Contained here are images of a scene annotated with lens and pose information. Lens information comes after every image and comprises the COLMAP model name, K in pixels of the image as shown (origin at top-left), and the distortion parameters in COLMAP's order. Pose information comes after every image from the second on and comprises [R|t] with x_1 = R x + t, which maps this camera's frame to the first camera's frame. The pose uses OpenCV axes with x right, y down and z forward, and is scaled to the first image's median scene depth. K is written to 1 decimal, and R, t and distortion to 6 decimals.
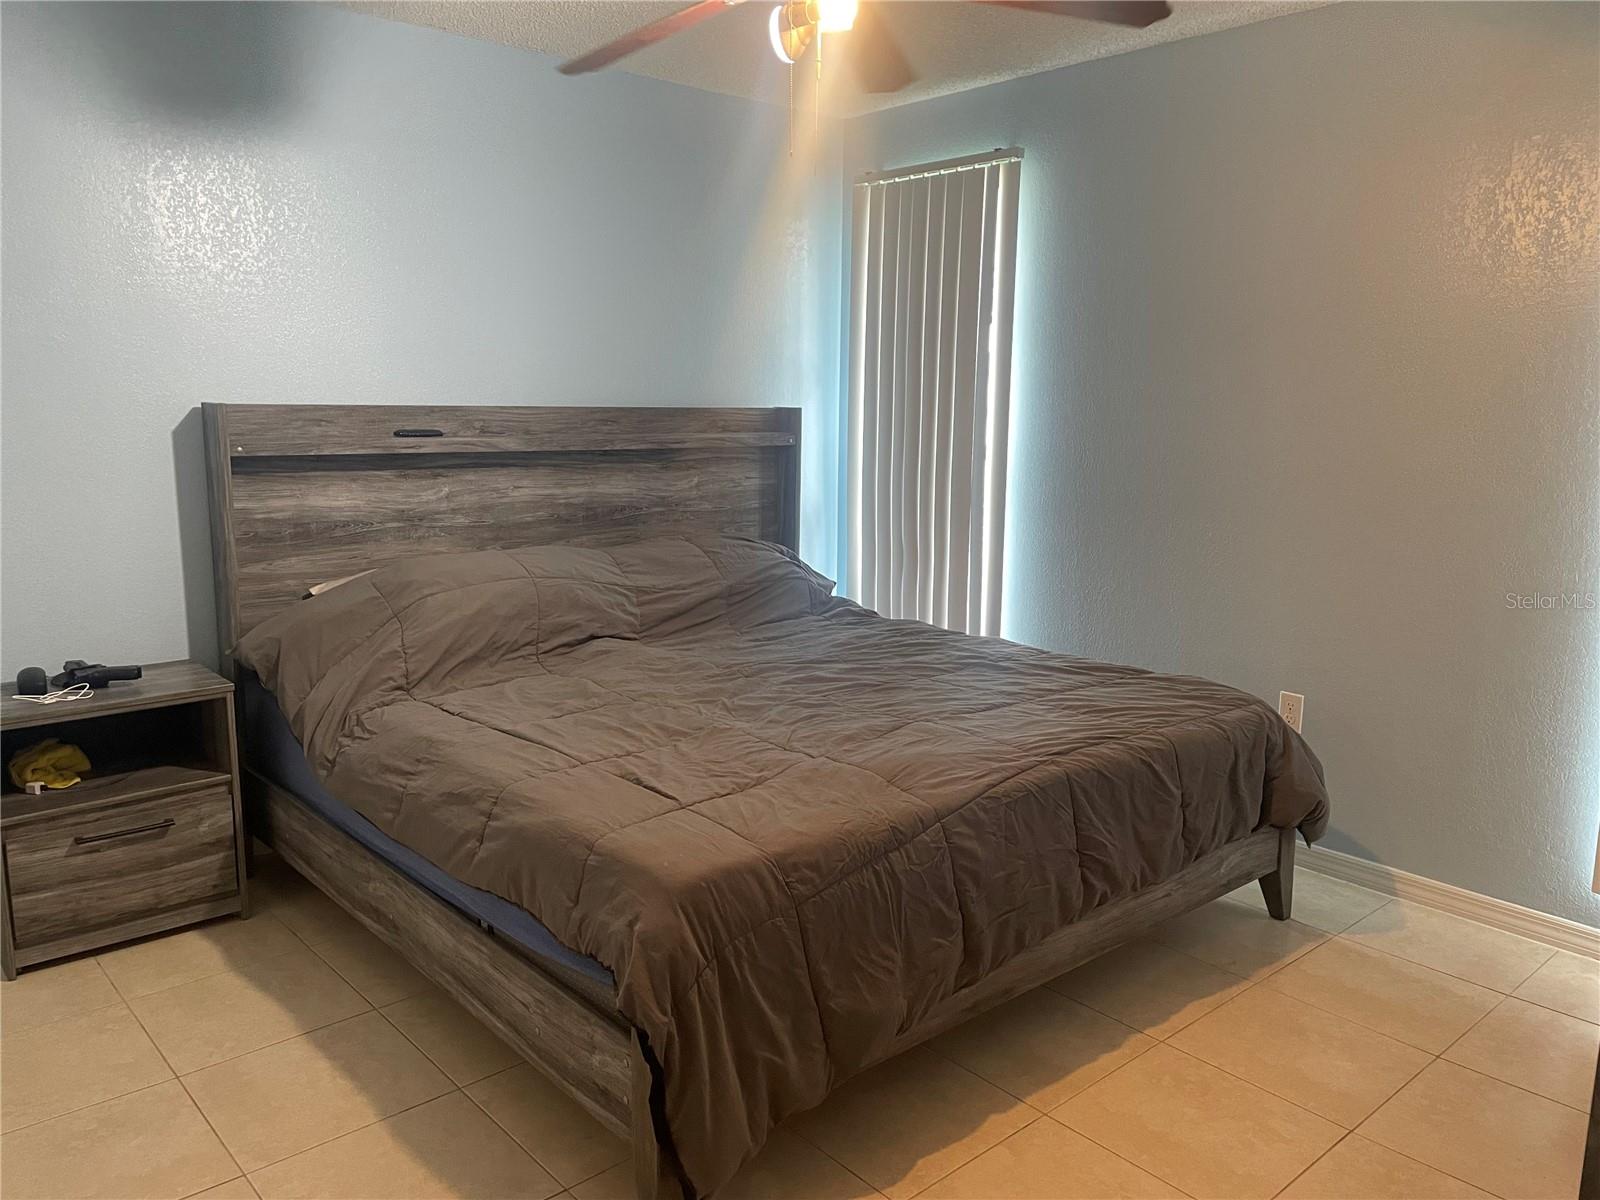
lens RADIAL K [[1208.0, 0, 807.7], [0, 1208.0, 606.5], [0, 0, 1]] dist [0.056743, -0.037199]
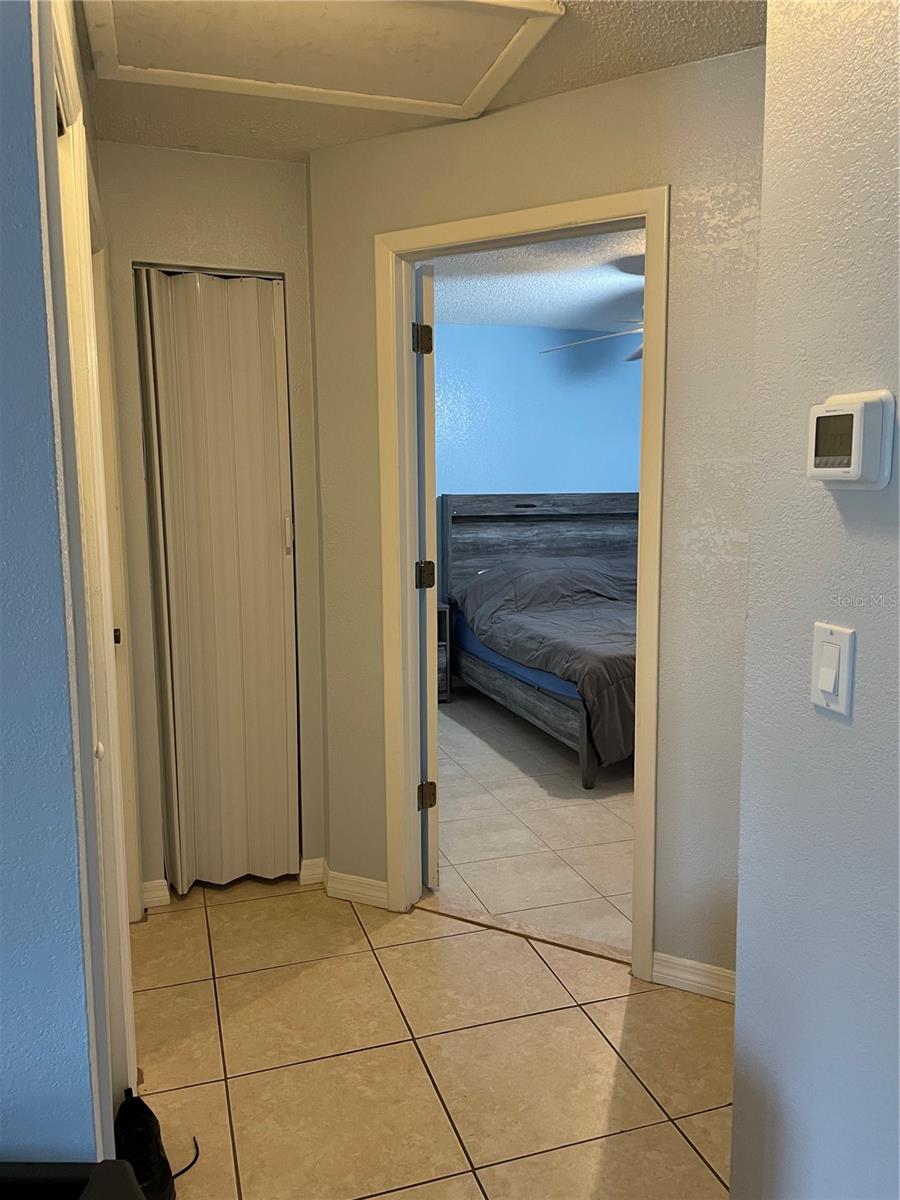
lens RADIAL K [[906.0, 0, 451.1], [0, 906.0, 591.2], [0, 0, 1]] dist [0.056743, -0.037199]
pose [[0.919431, 0.031412, -0.391996, 0.220532], [-0.052441, 0.997696, -0.043052, 0.096323], [0.389740, 0.060140, 0.918959, -0.598765]]
